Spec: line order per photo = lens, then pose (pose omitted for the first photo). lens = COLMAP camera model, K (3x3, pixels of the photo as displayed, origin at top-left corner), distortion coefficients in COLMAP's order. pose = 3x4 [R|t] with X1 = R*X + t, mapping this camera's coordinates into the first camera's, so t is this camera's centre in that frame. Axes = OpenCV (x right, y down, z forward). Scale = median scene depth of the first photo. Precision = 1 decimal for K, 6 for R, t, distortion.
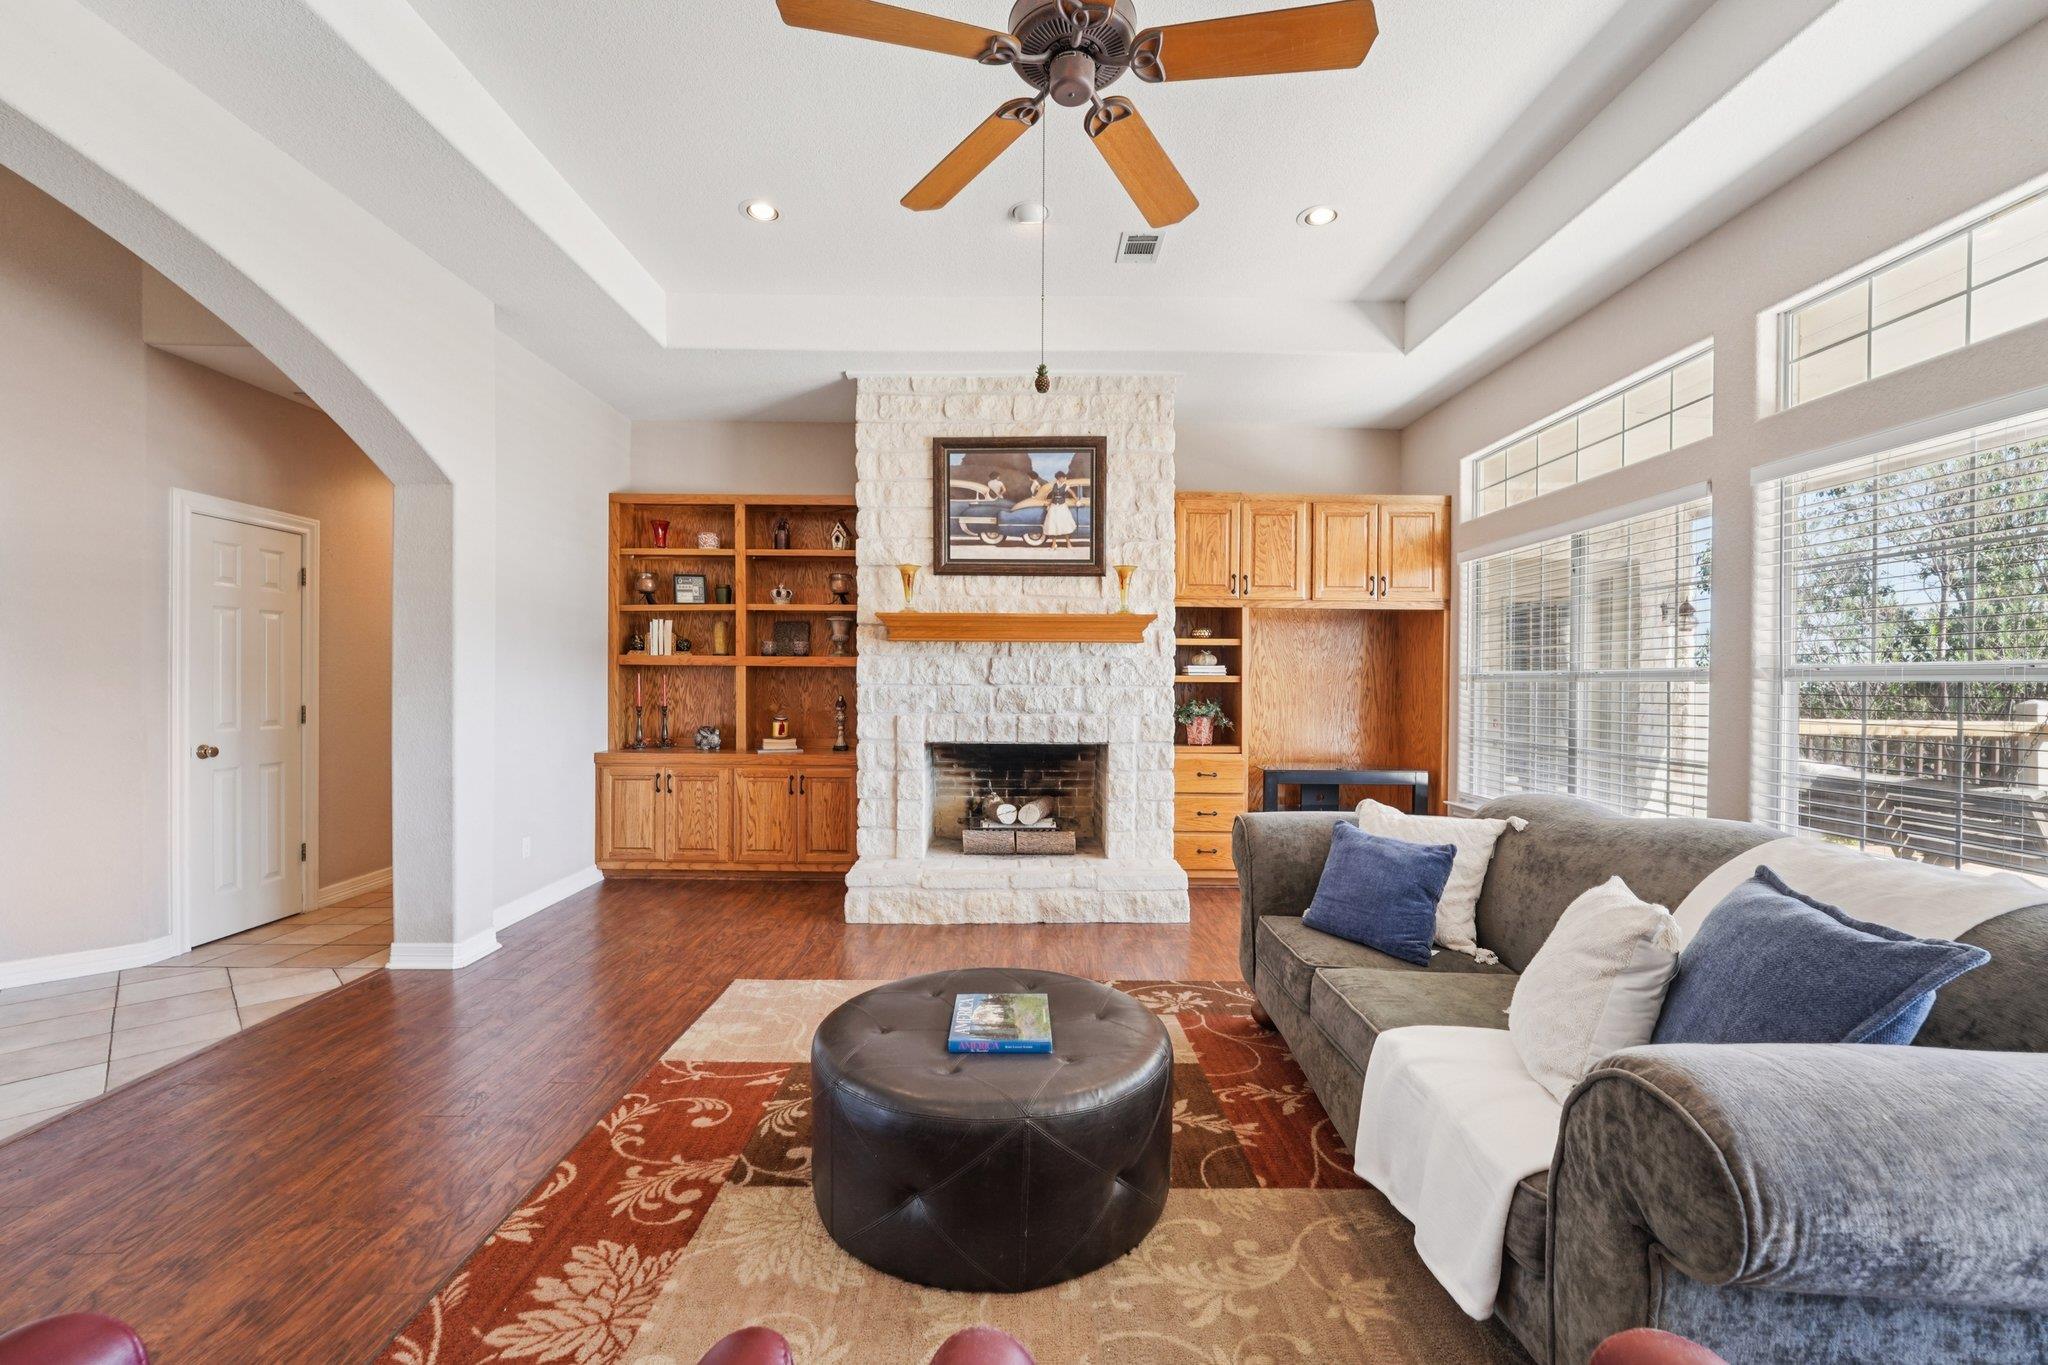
lens RADIAL K [[845.6, 0, 1021.4], [0, 845.6, 685.8], [0, 0, 1]] dist [-0.006939, 0.003836]
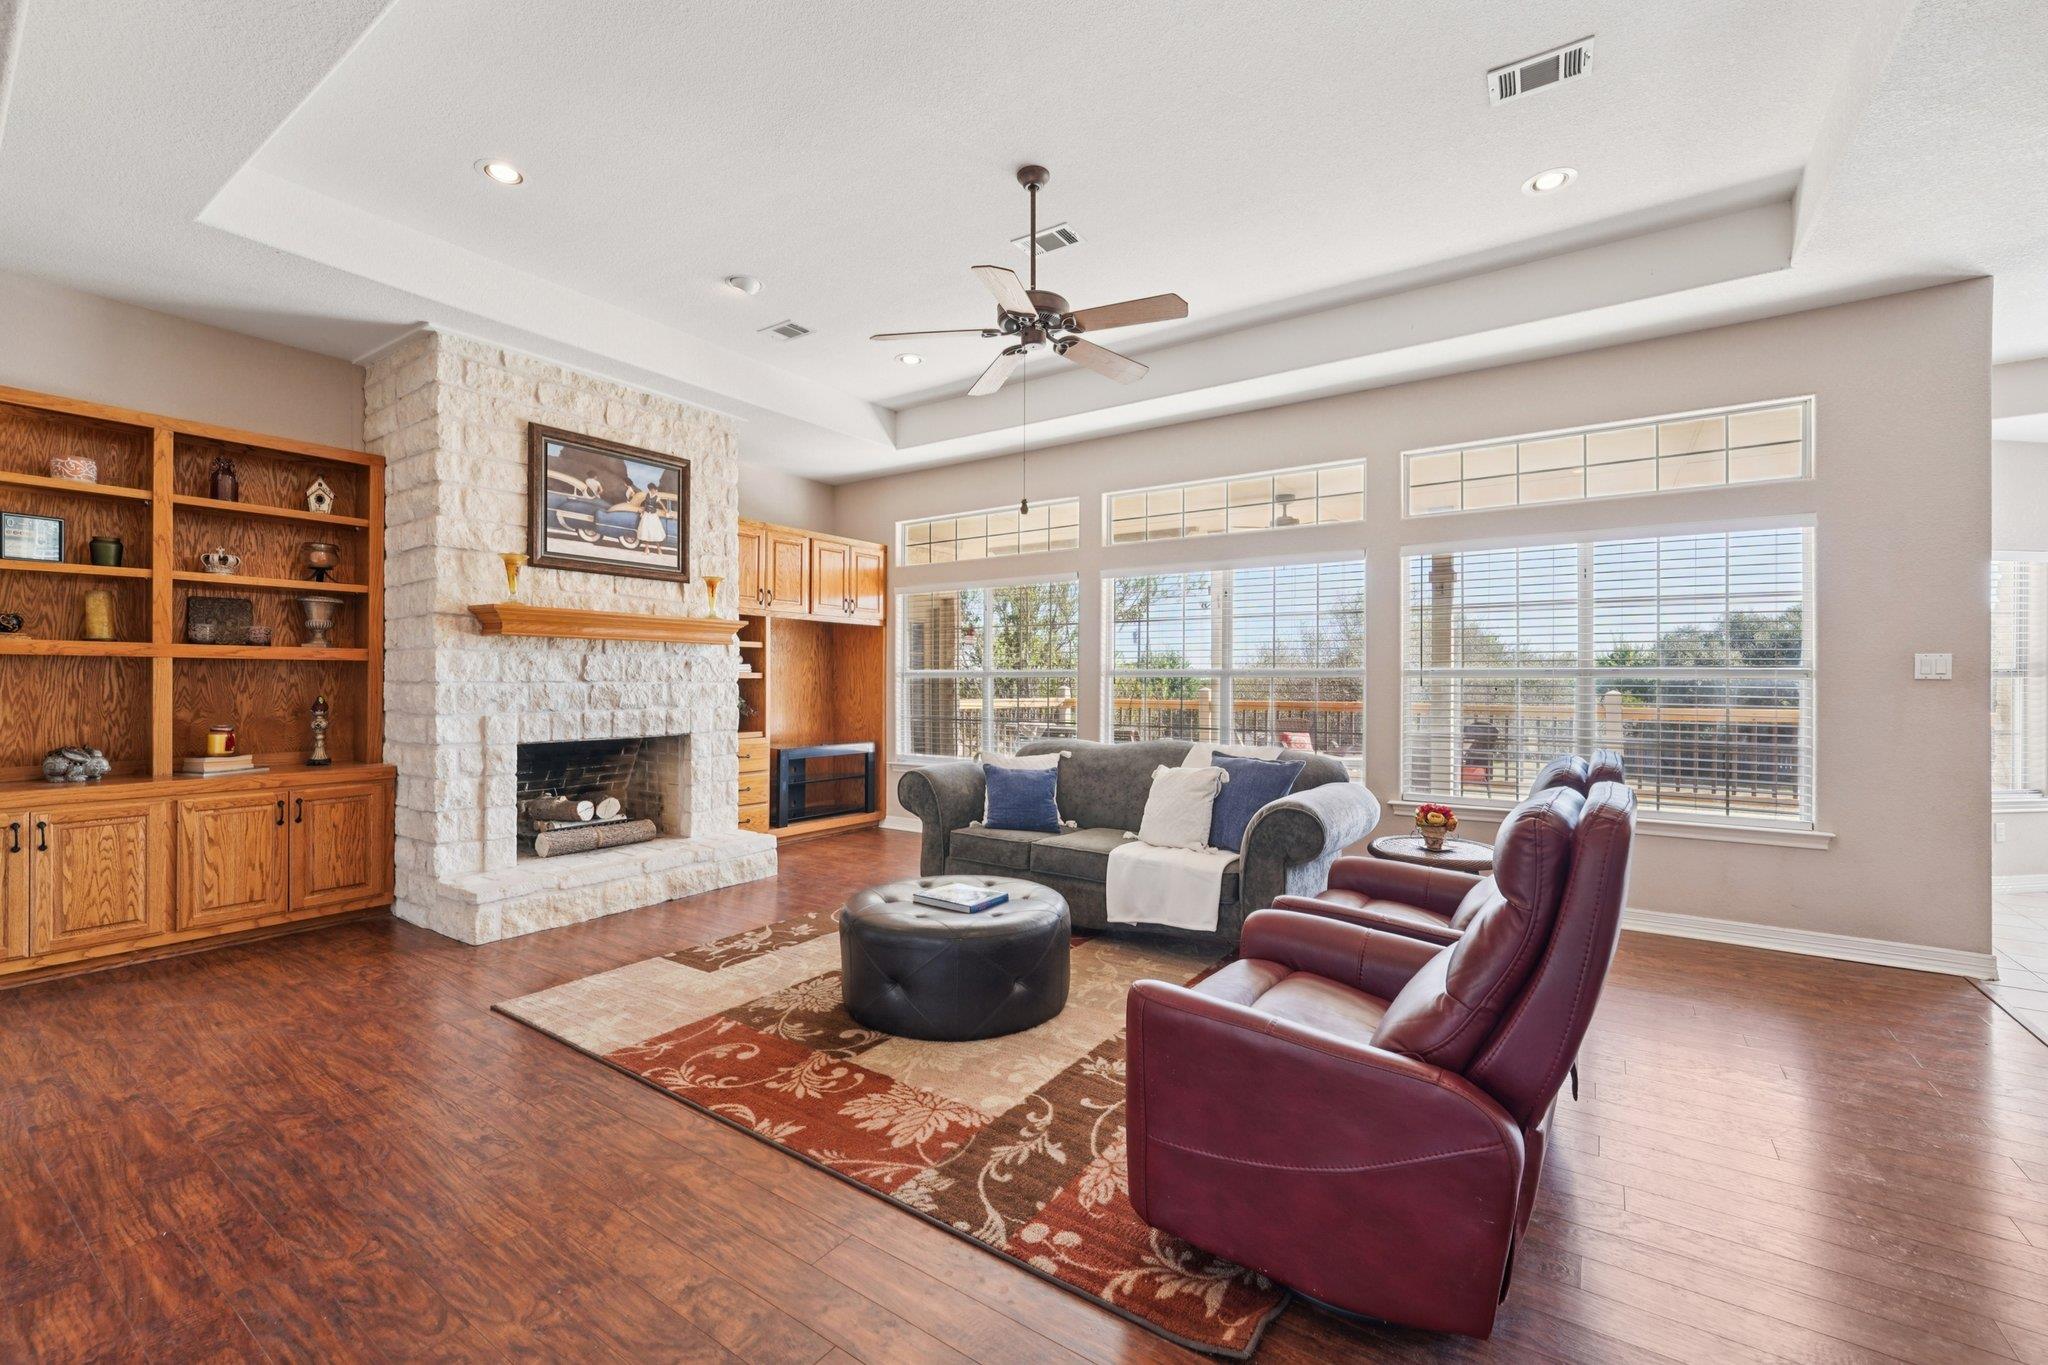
lens RADIAL K [[845.6, 0, 1016.3], [0, 845.6, 675.5], [0, 0, 1]] dist [-0.006939, 0.003836]
pose [[0.576278, 0.000060, 0.817254, -0.560924], [0.004044, 0.999988, -0.002926, -0.003541], [-0.817244, 0.004991, 0.576270, 0.005584]]
